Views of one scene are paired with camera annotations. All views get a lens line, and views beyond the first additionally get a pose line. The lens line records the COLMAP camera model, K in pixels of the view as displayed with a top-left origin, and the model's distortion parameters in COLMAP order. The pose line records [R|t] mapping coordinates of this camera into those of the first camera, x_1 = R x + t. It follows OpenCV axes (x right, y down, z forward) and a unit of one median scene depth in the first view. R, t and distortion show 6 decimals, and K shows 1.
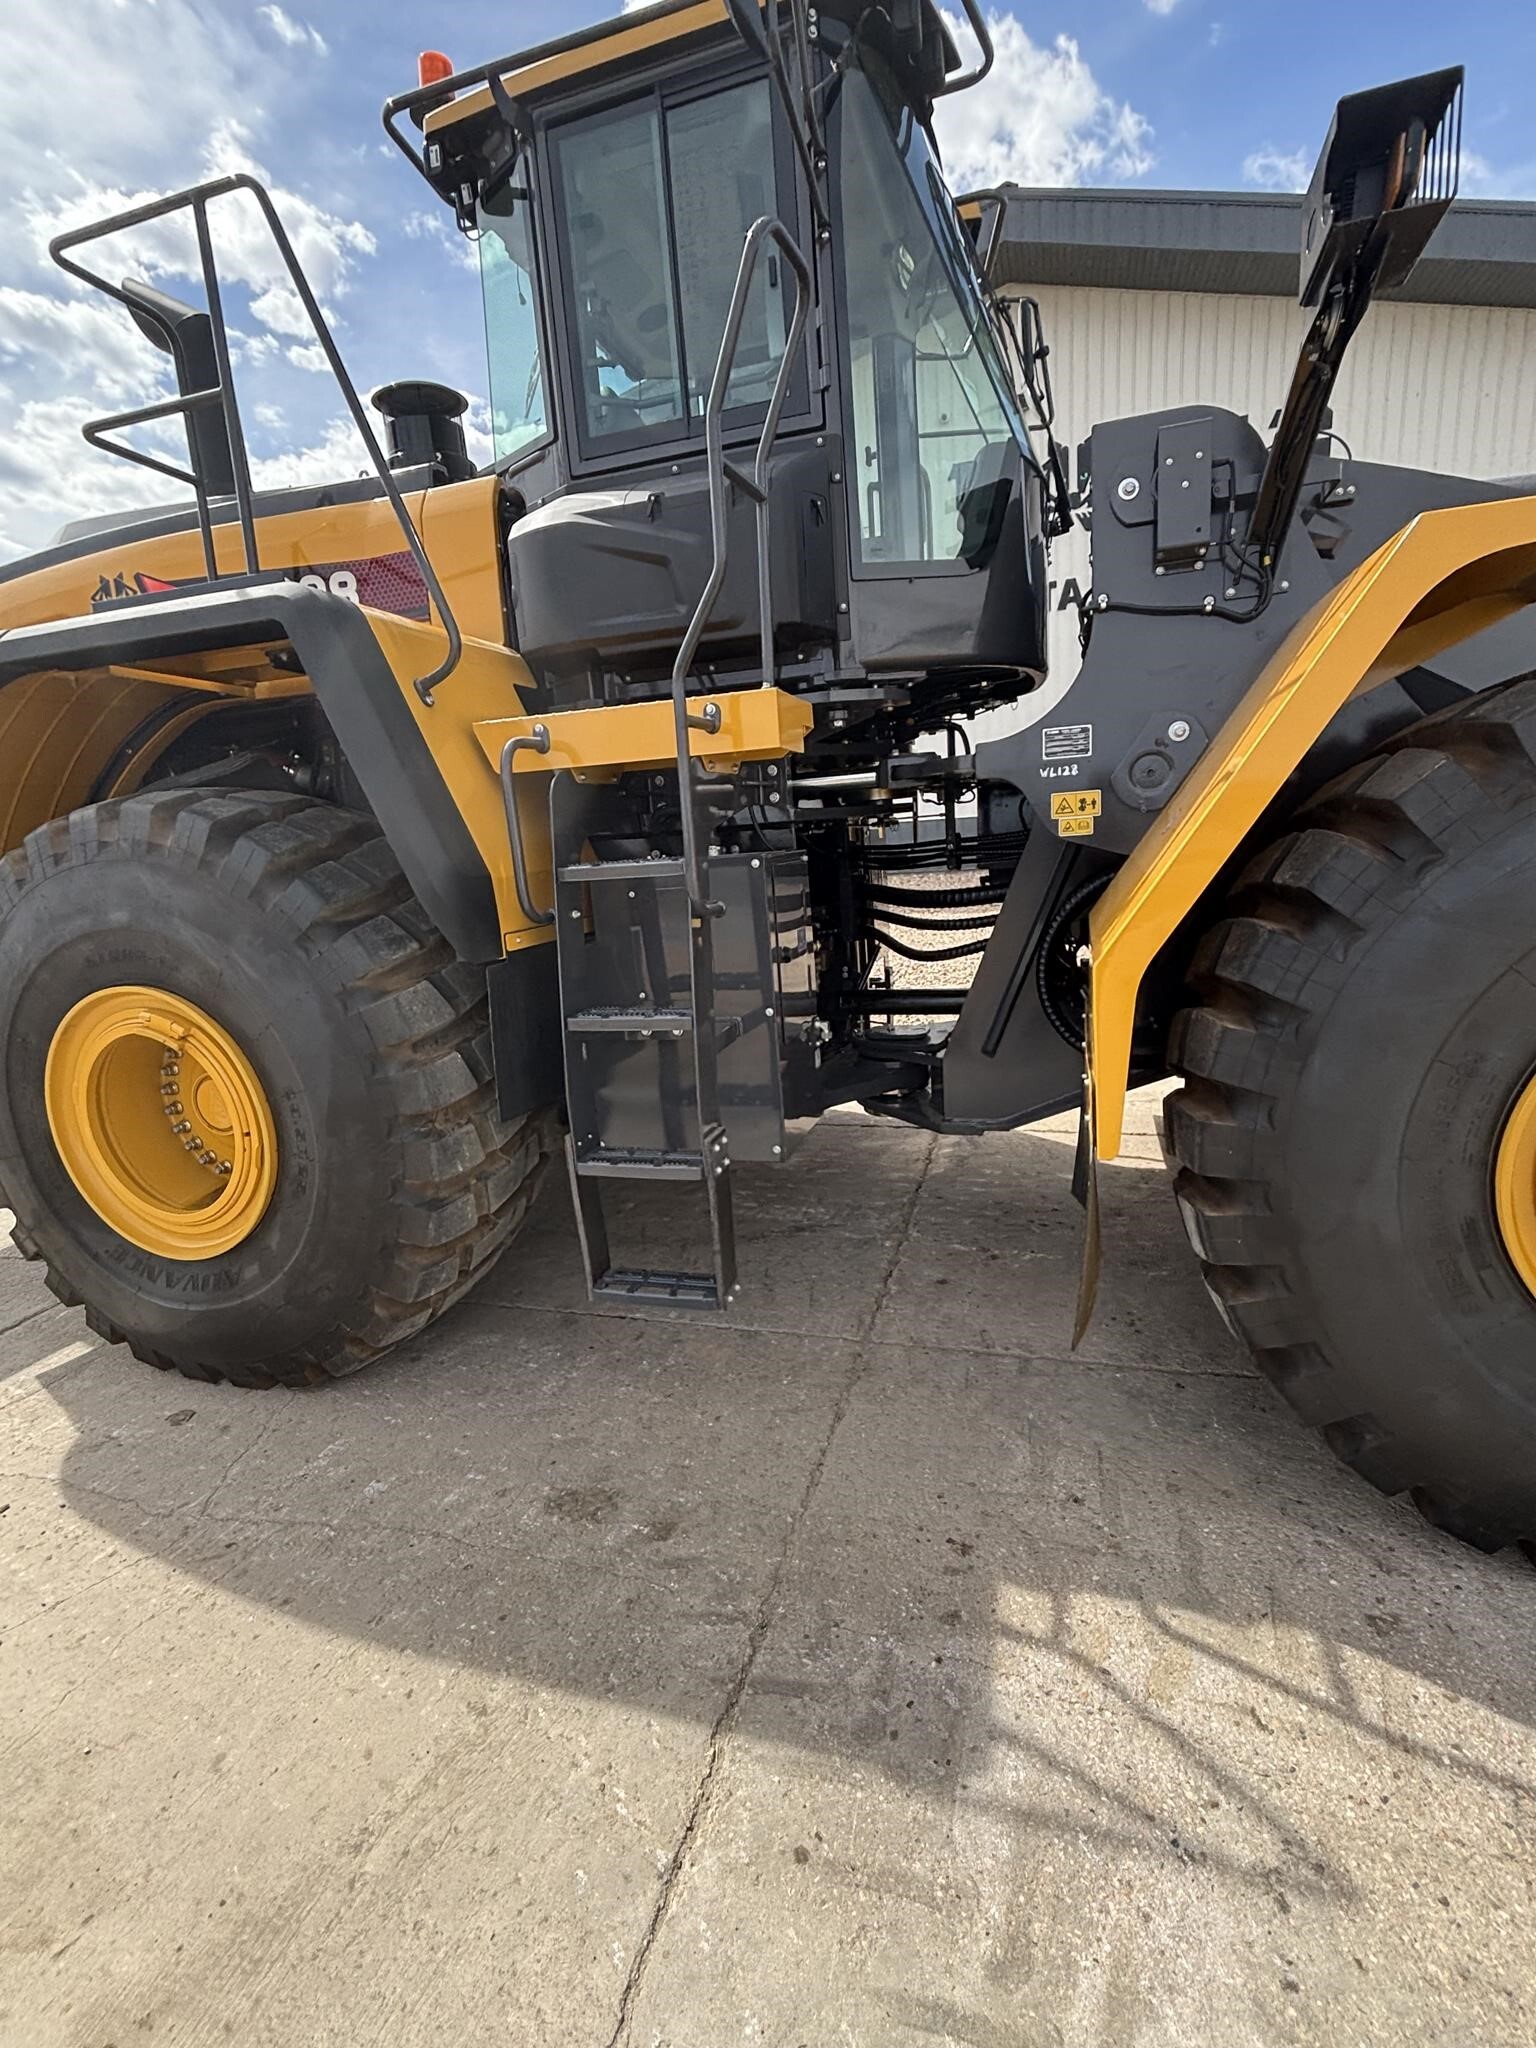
lens RADIAL K [[931.0, 0, 767.8], [0, 931.0, 1016.1], [0, 0, 1]] dist [-0.003388, 0.002010]
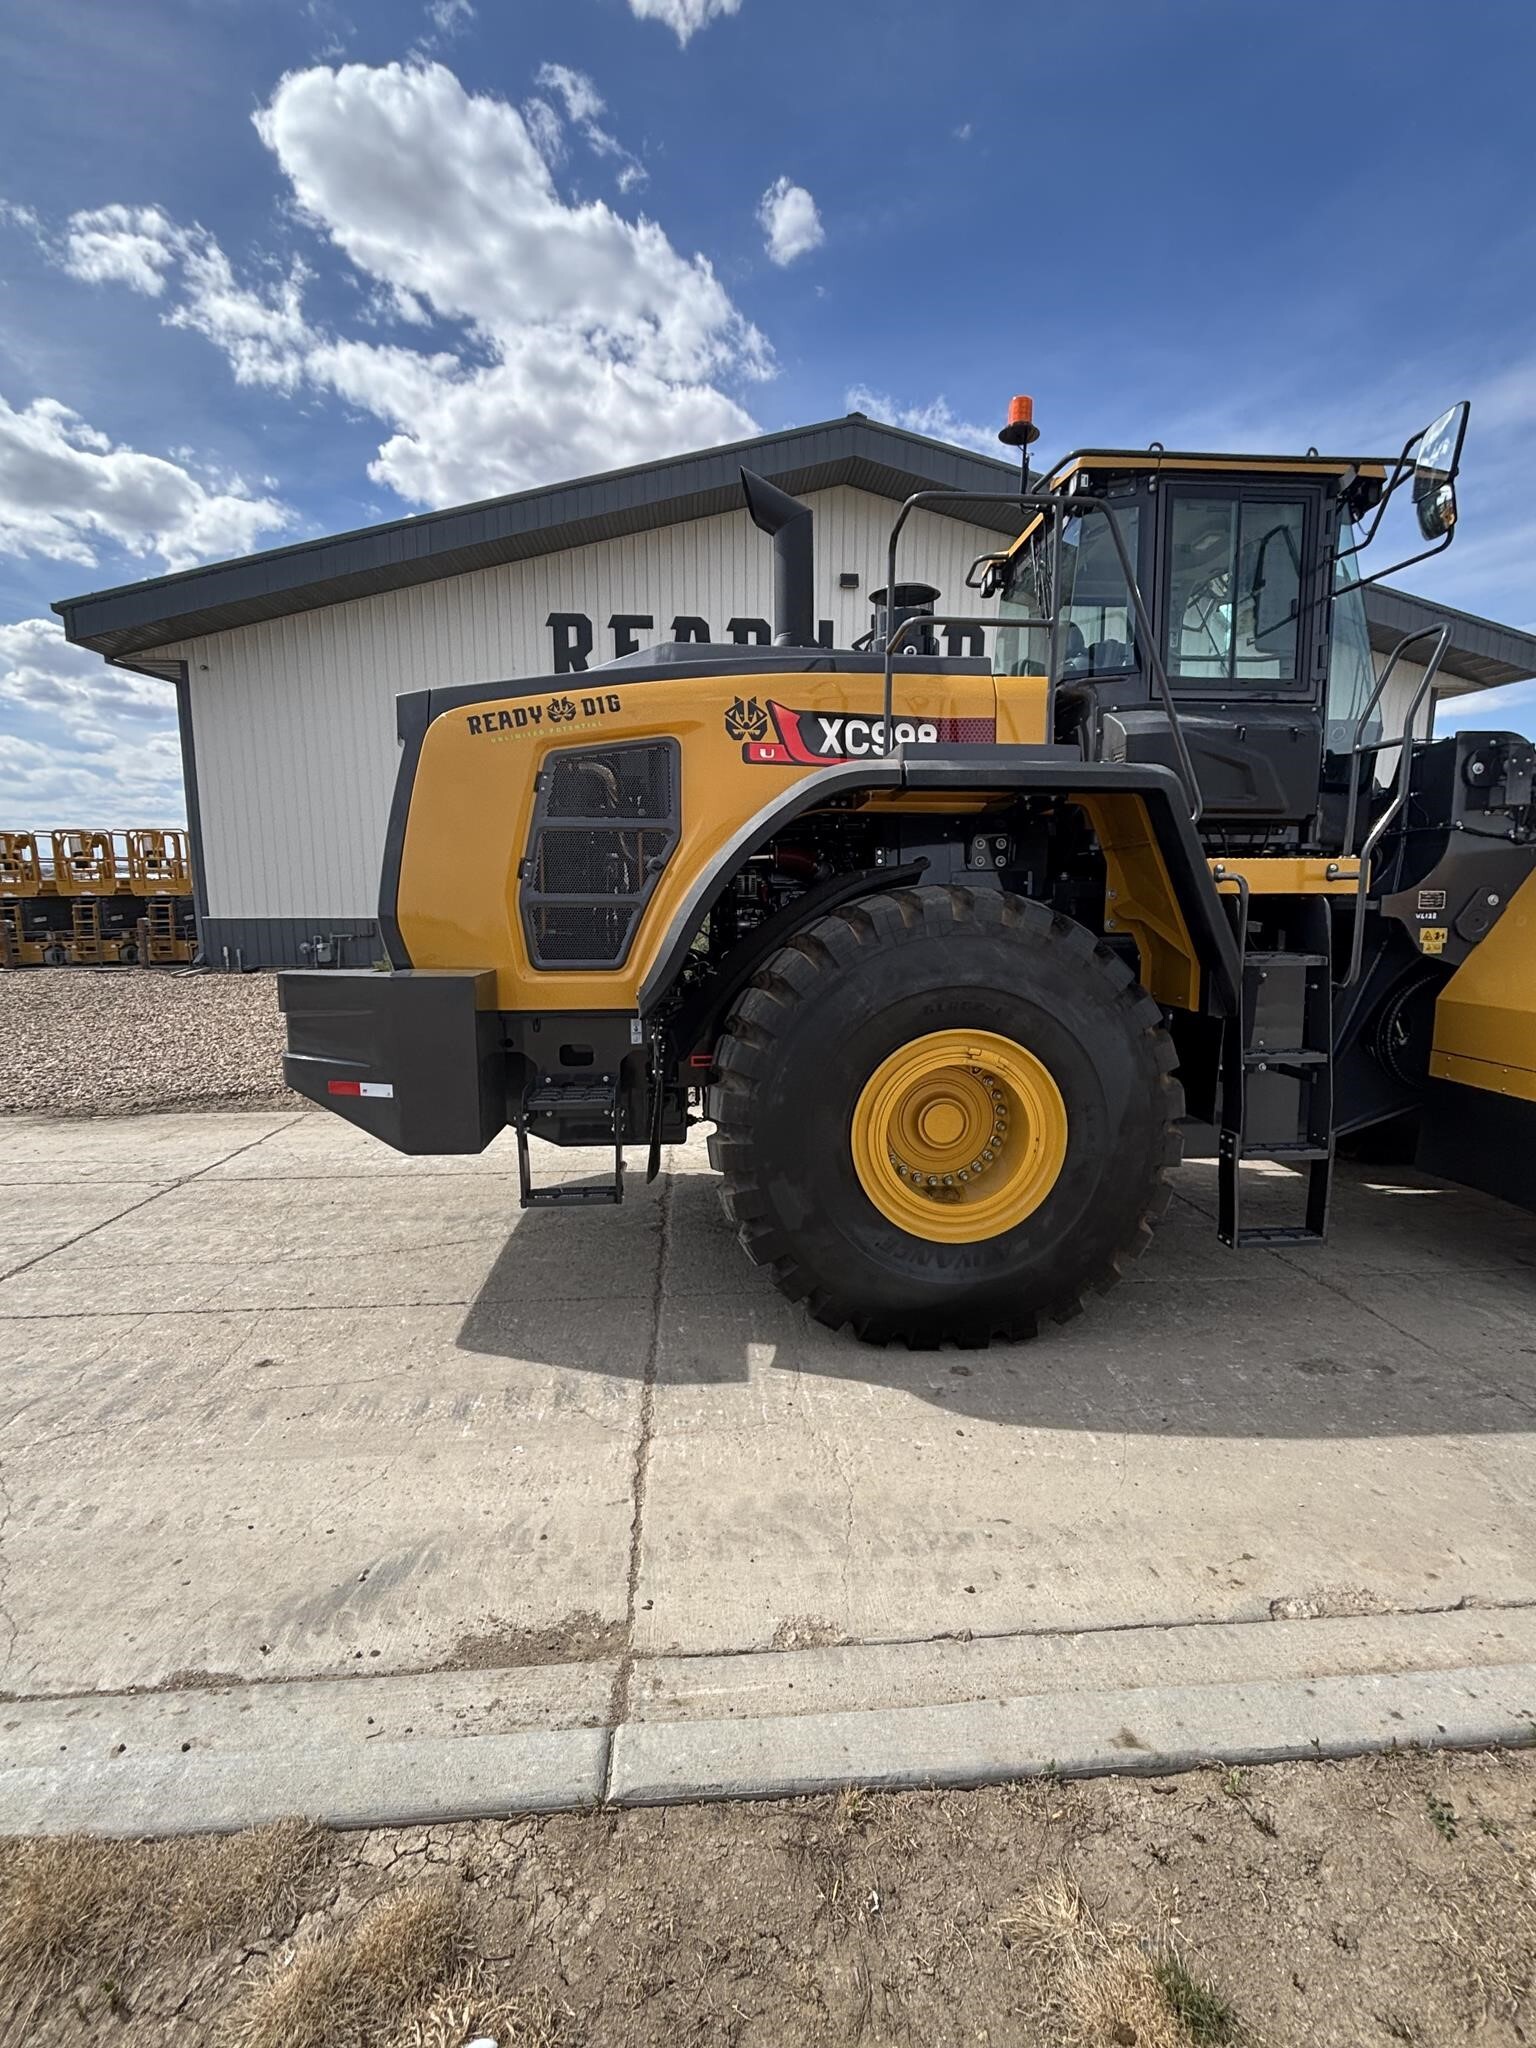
lens RADIAL K [[931.0, 0, 764.0], [0, 931.0, 1007.8], [0, 0, 1]] dist [-0.003388, 0.002010]
pose [[0.932382, 0.029548, 0.360264, -1.476555], [0.009715, 0.994245, -0.106688, 0.079961], [-0.361343, 0.102975, 0.926729, -0.138757]]
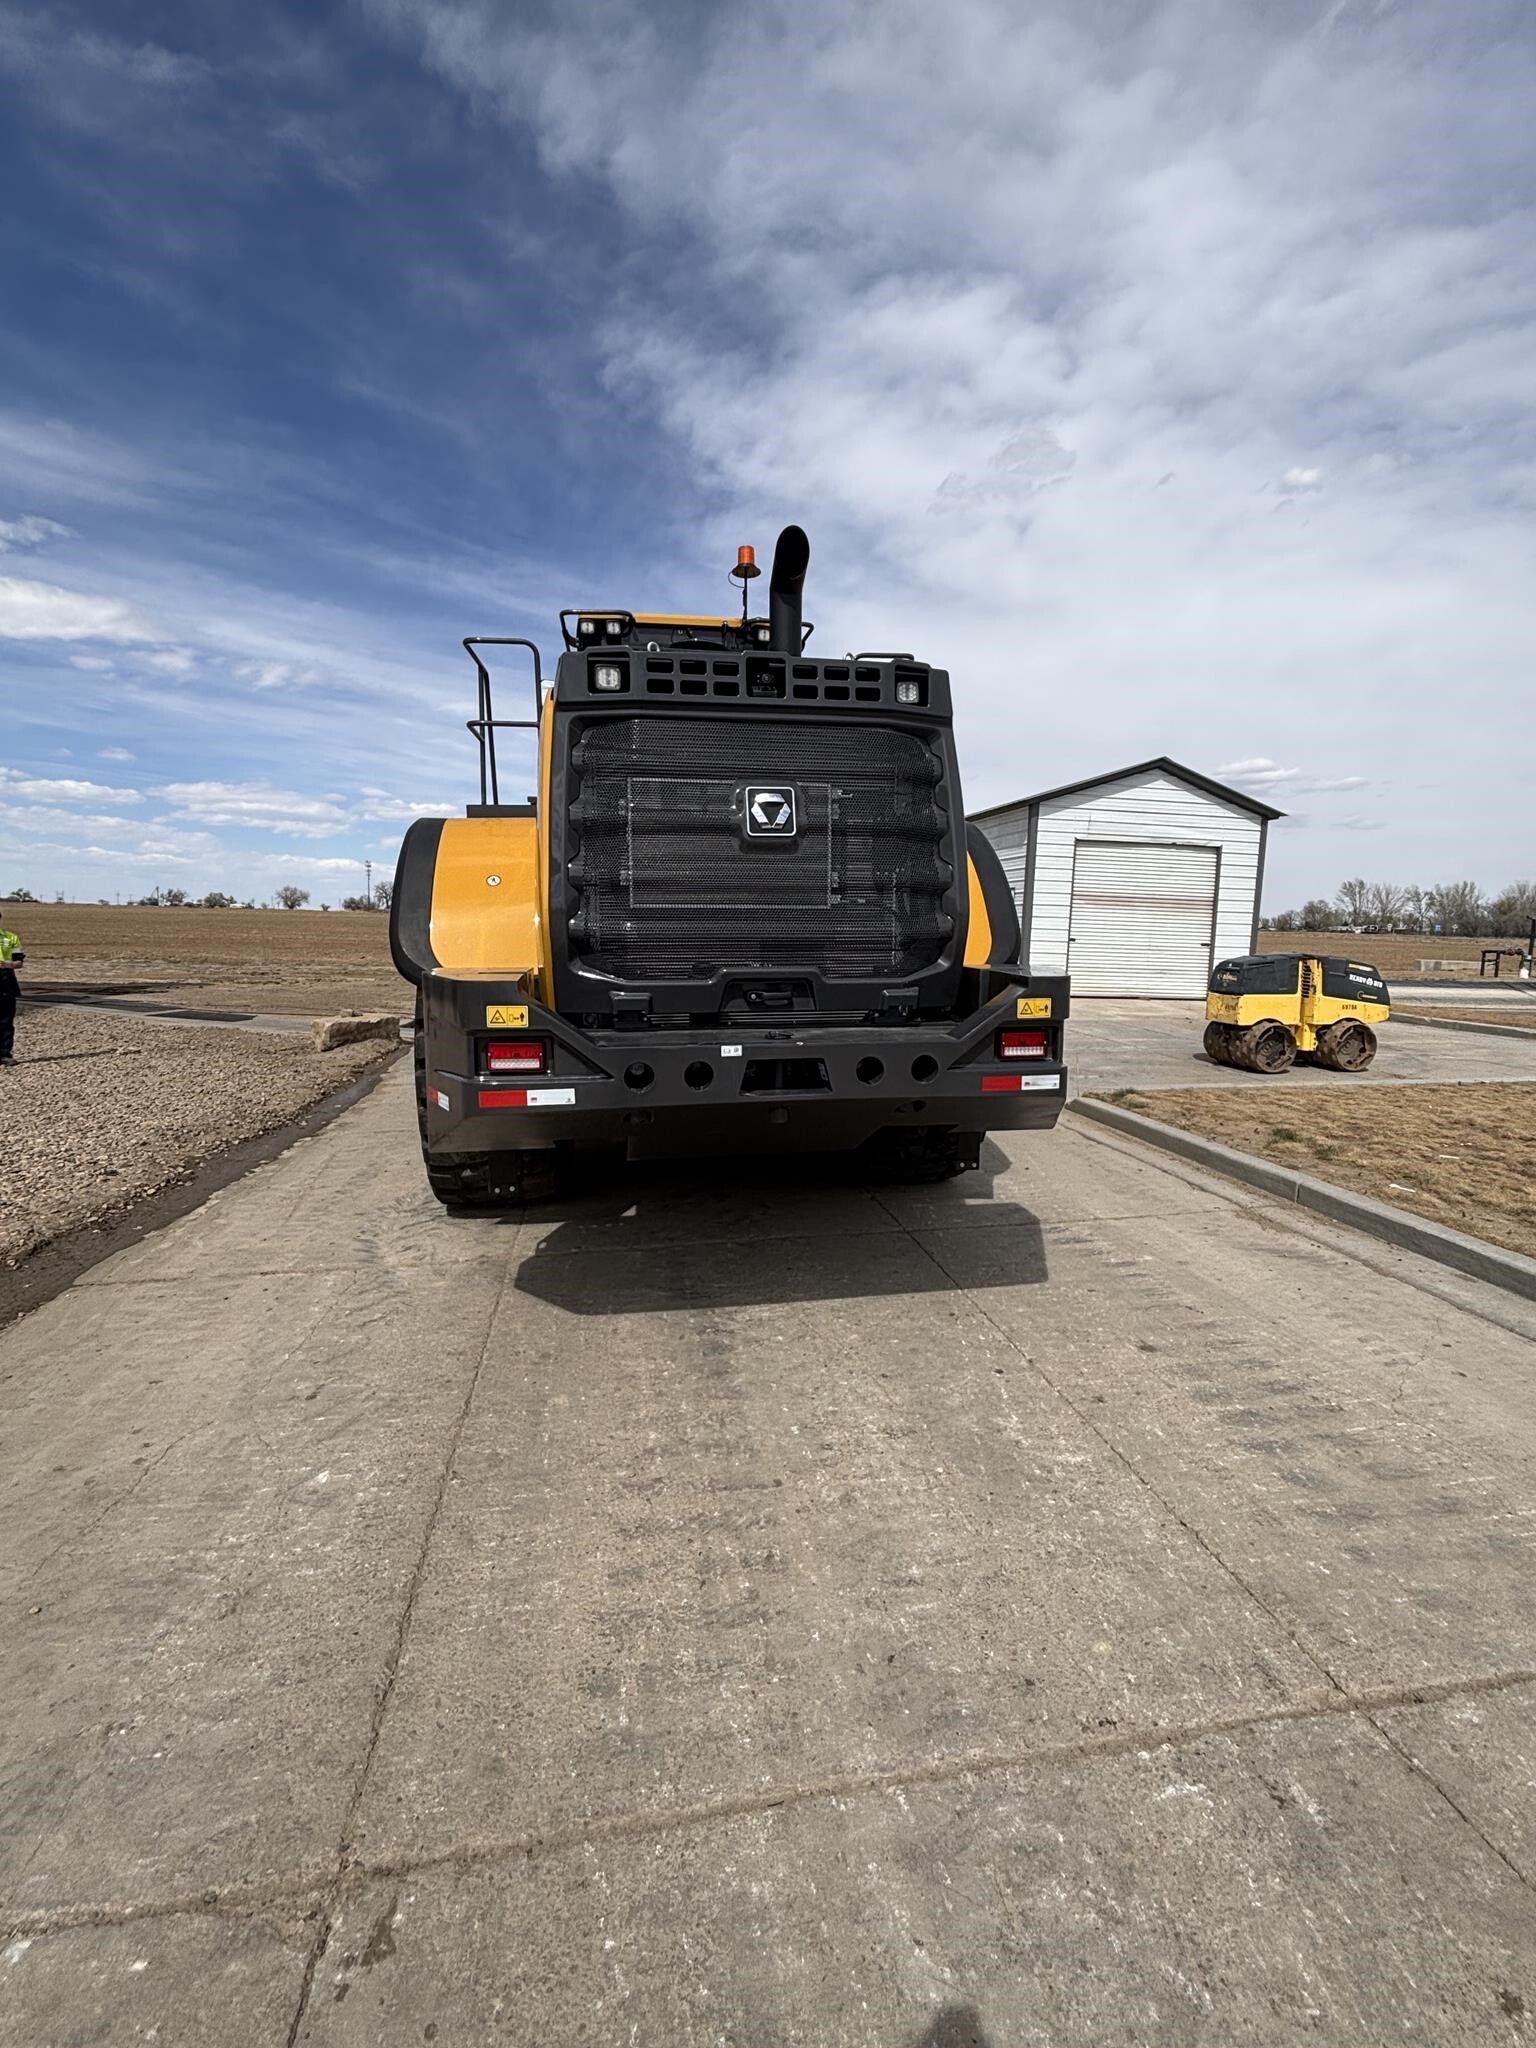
lens RADIAL K [[931.0, 0, 774.7], [0, 931.0, 1025.5], [0, 0, 1]] dist [-0.003388, 0.002010]
pose [[-0.446417, -0.030808, 0.894294, -2.671078], [0.212044, 0.967300, 0.139171, -0.345276], [-0.869338, 0.251758, -0.425287, 2.482648]]
